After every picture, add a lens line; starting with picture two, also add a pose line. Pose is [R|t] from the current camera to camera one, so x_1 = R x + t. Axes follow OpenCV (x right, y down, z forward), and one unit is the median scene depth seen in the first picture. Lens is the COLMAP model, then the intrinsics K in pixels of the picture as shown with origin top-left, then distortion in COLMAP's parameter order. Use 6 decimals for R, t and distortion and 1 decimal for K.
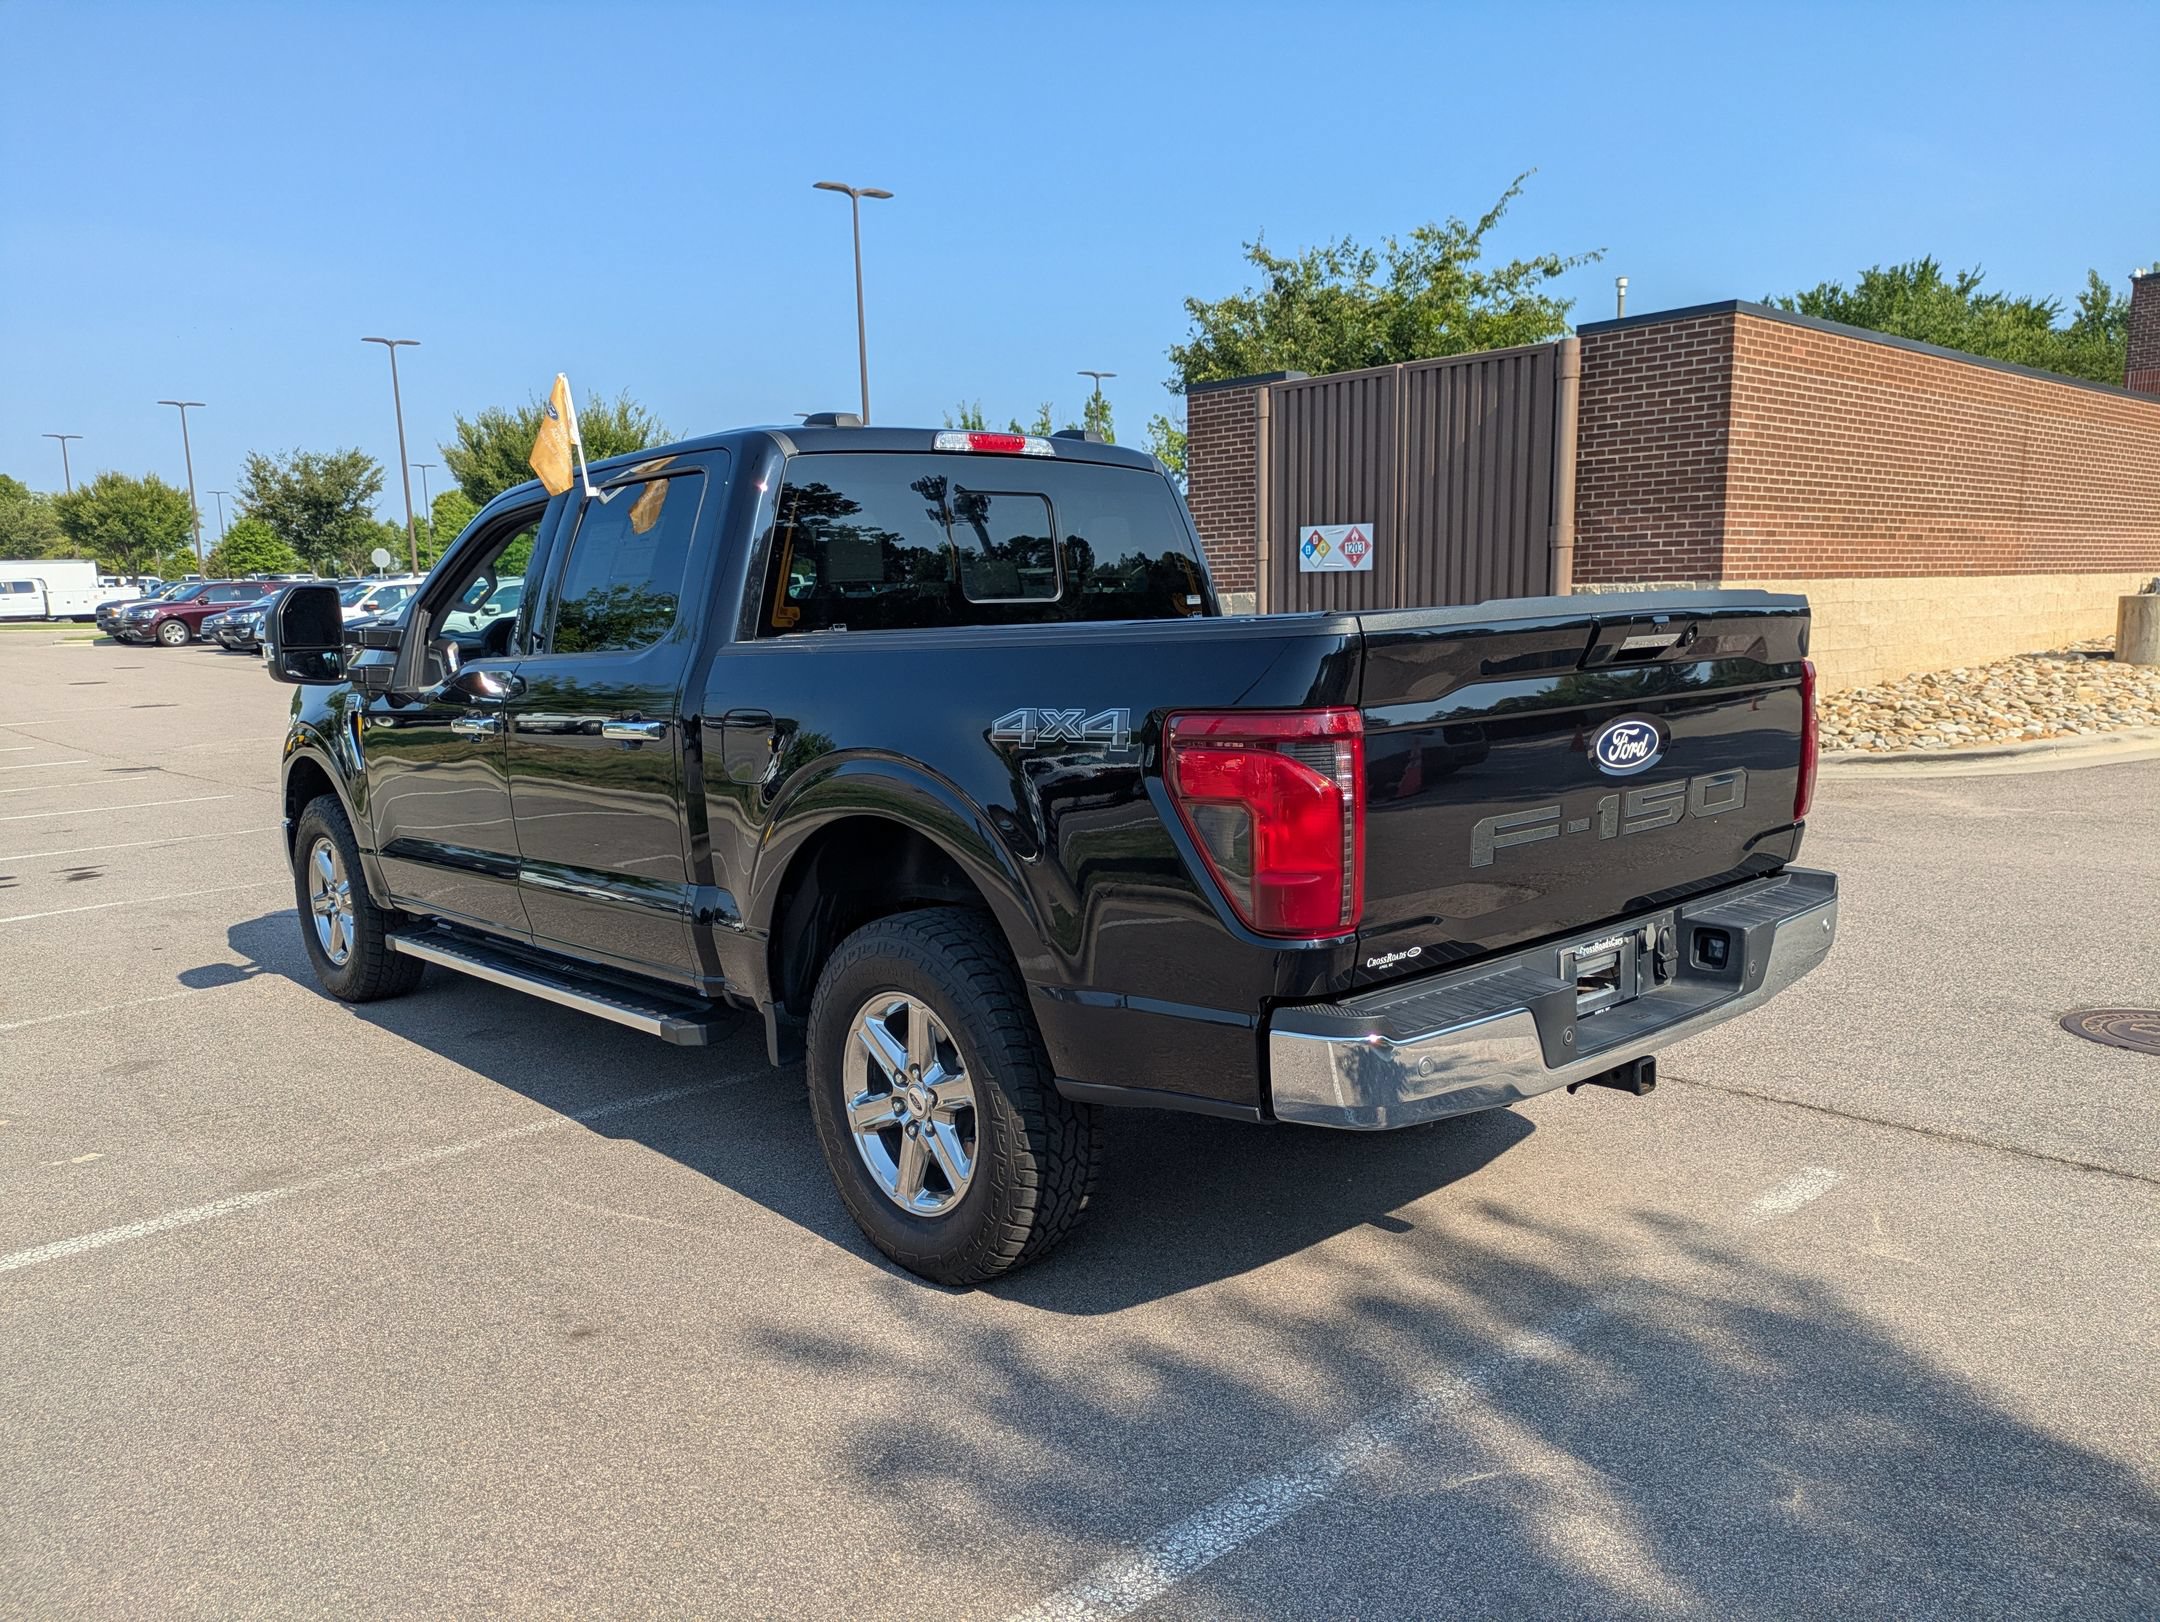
lens RADIAL K [[1593.3, 0, 1112.4], [0, 1593.3, 872.4], [0, 0, 1]] dist [0.043731, -0.033829]
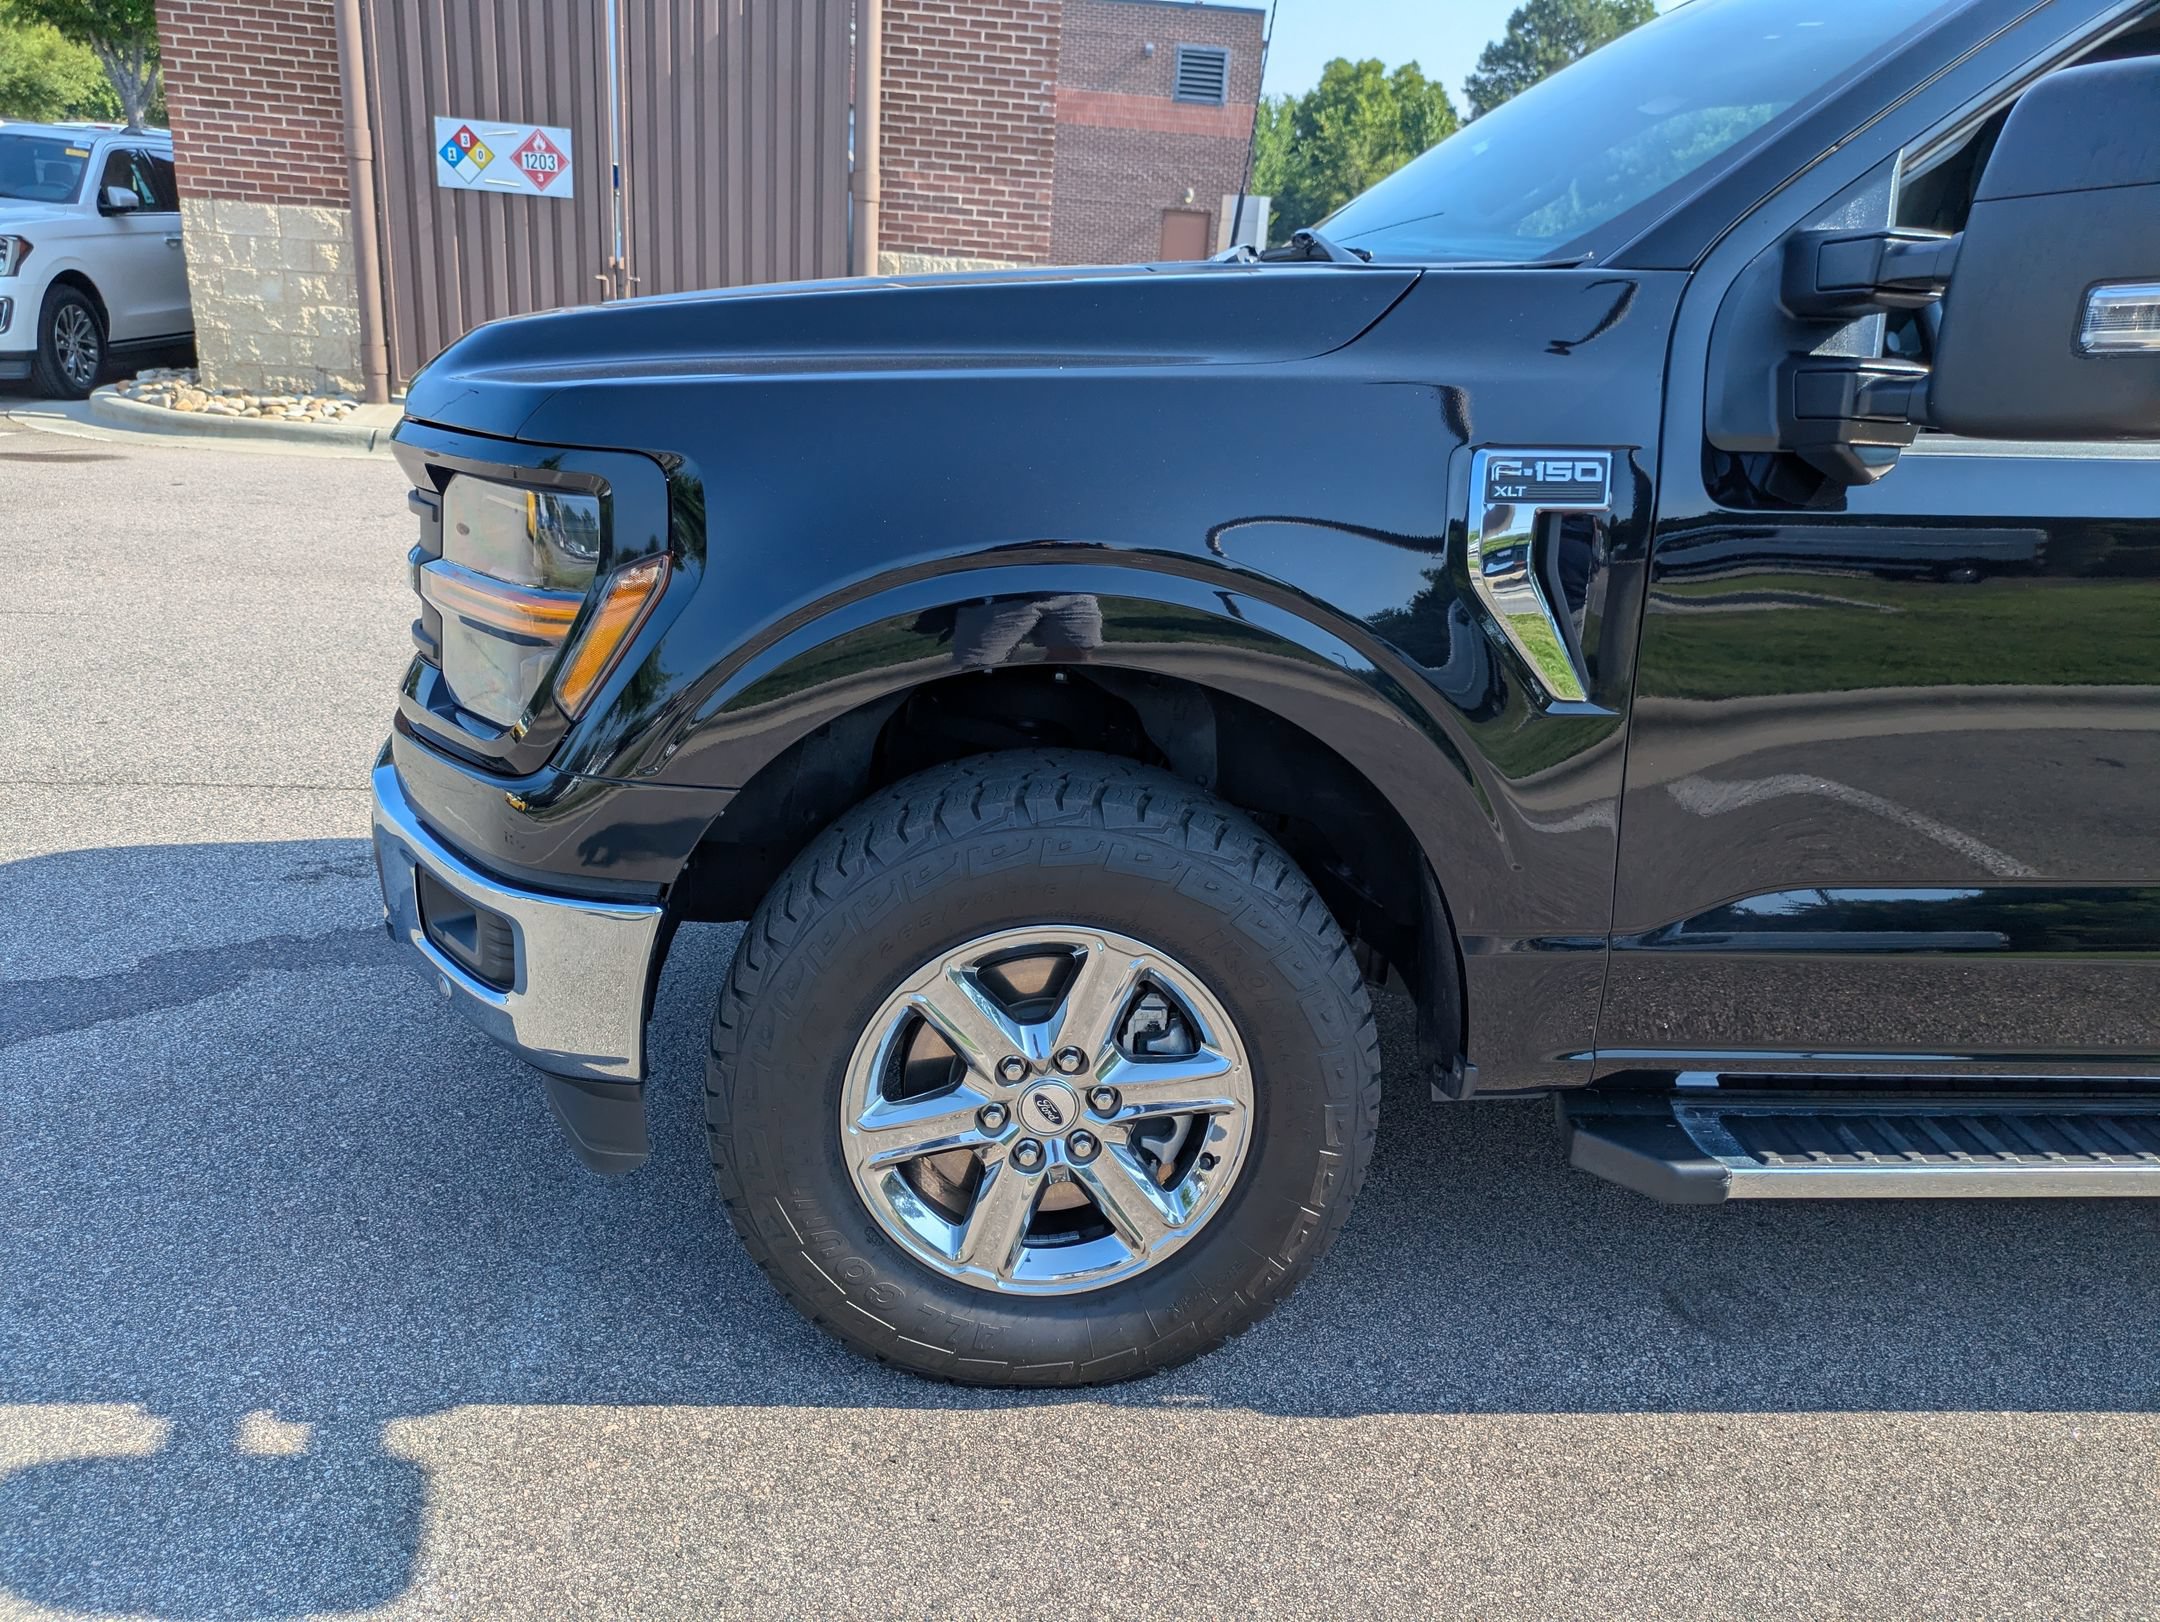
lens RADIAL K [[1593.3, 0, 1103.3], [0, 1593.3, 844.6], [0, 0, 1]] dist [0.043731, -0.033829]
pose [[0.612320, -0.195805, 0.765980, -0.338832], [0.054591, 0.977005, 0.206109, -0.046556], [-0.788723, -0.084389, 0.608929, 0.389868]]
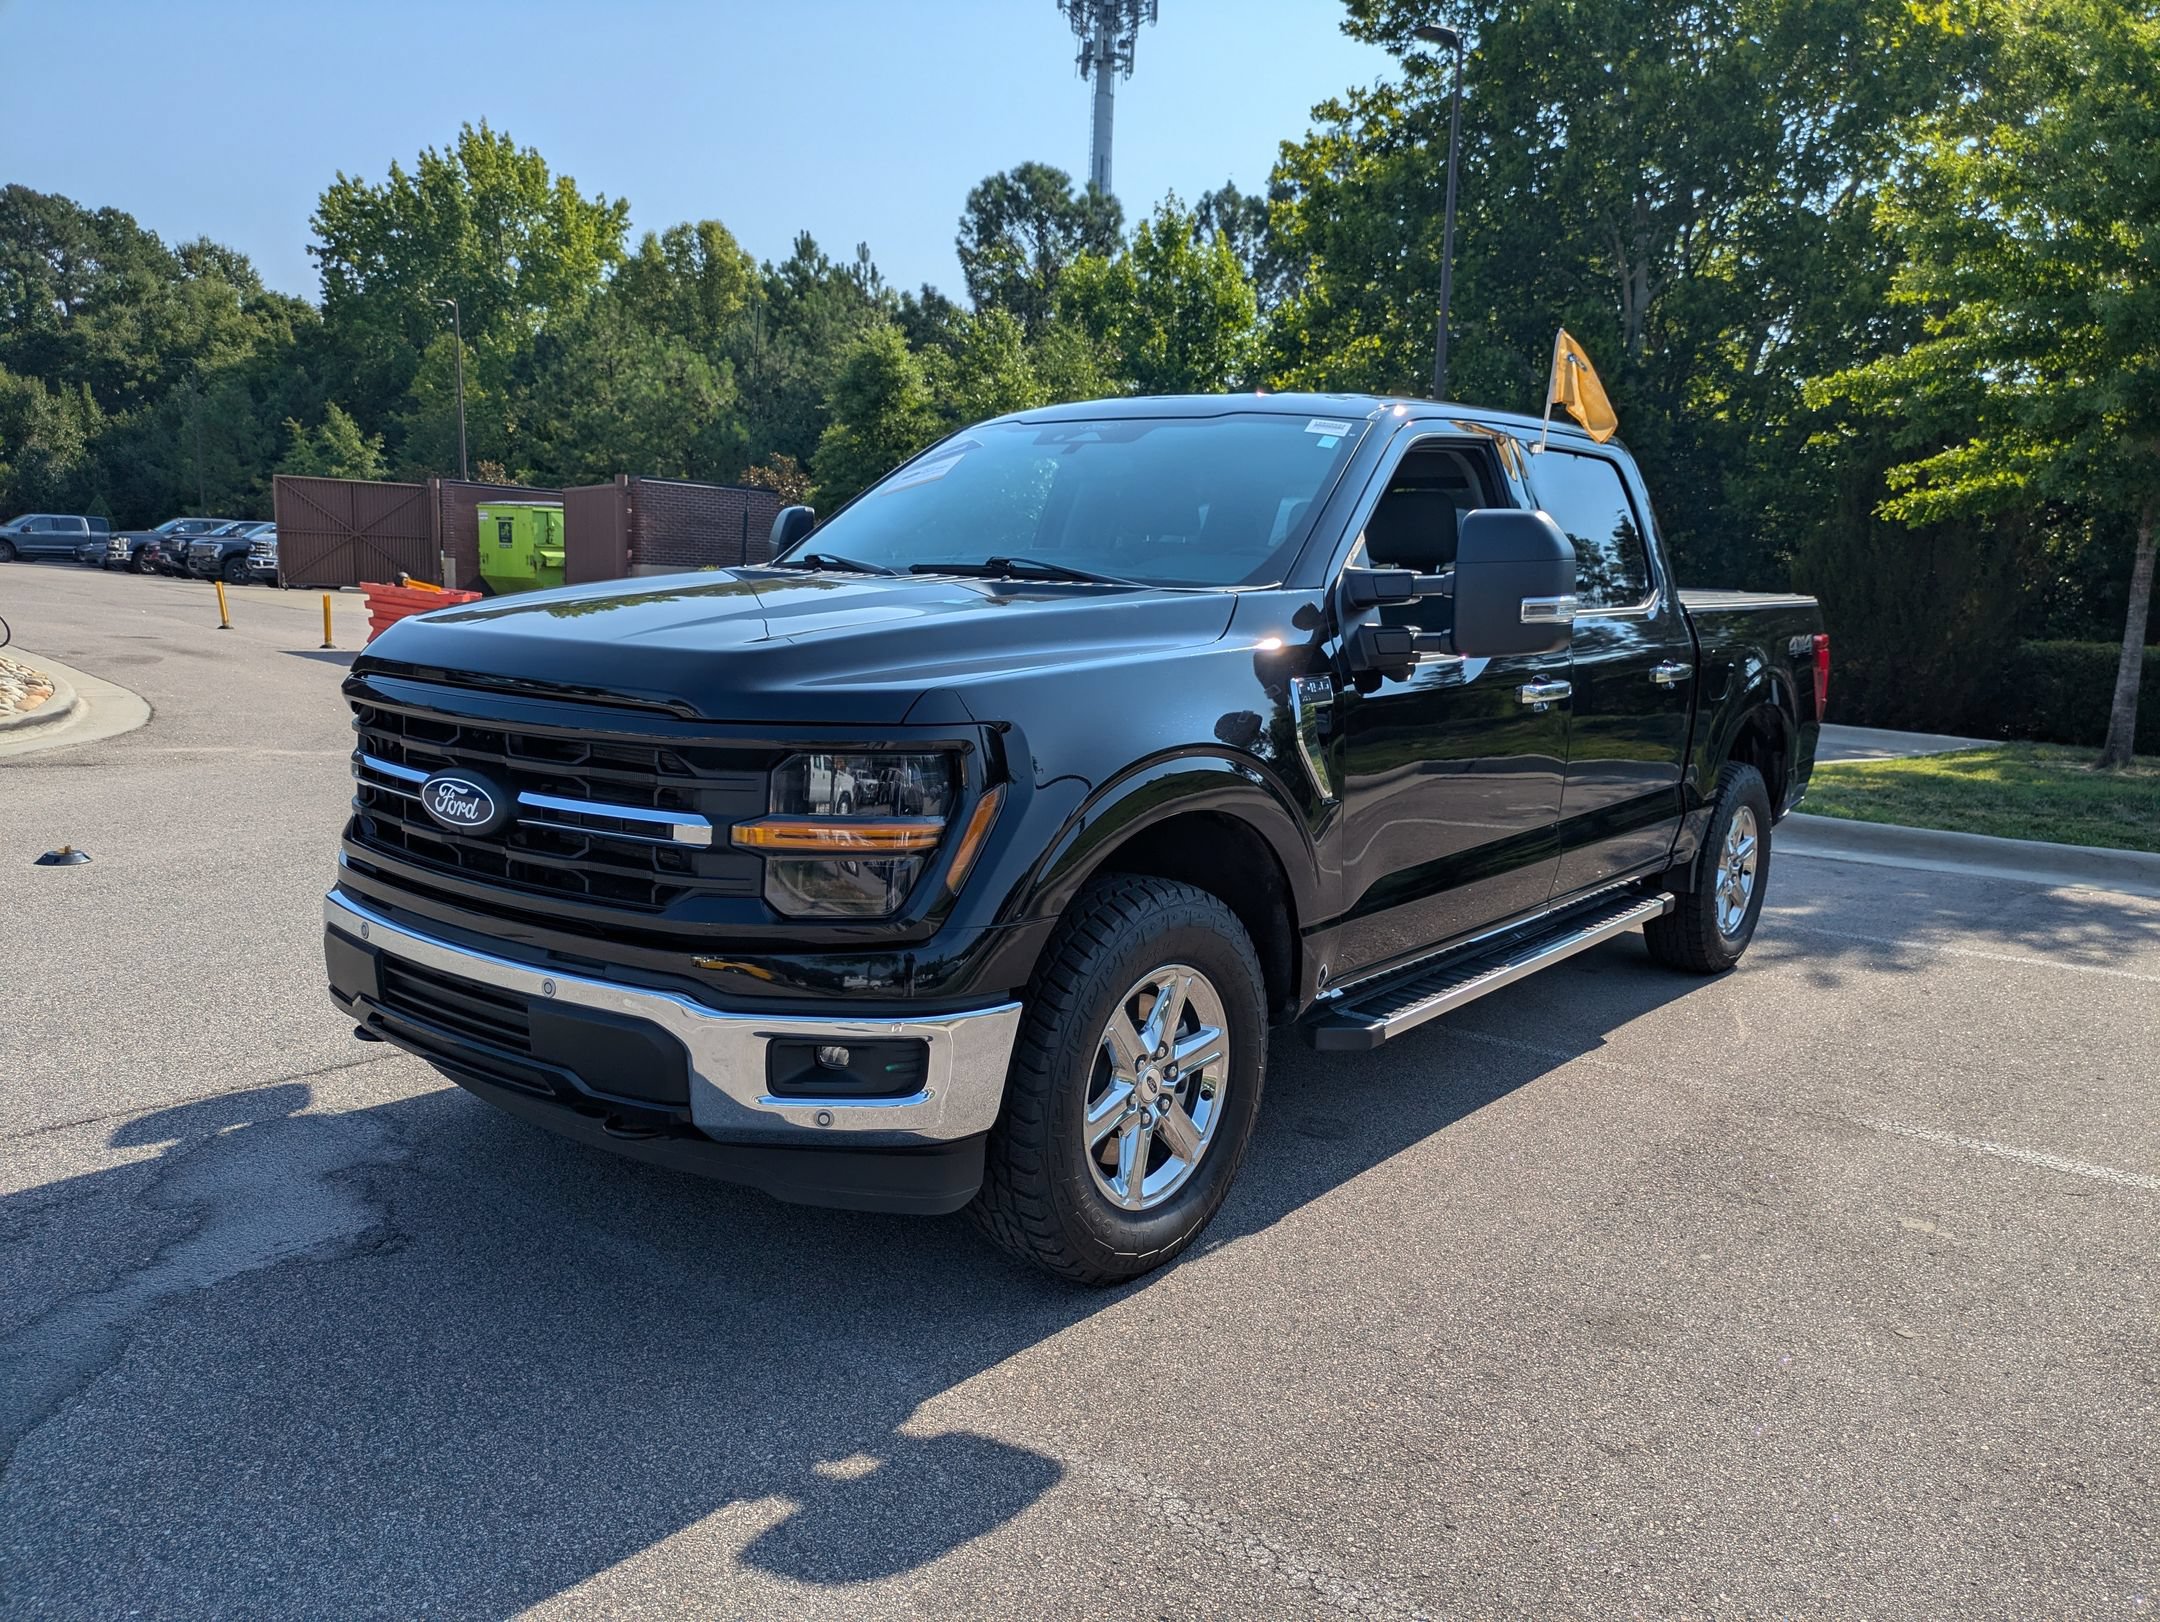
lens RADIAL K [[1593.3, 0, 1087.5], [0, 1593.3, 834.1], [0, 0, 1]] dist [0.043731, -0.033829]
pose [[-0.156609, -0.135921, 0.978263, -0.469227], [0.130424, 0.978965, 0.156898, -0.070341], [-0.979011, 0.152161, -0.135587, 0.521617]]
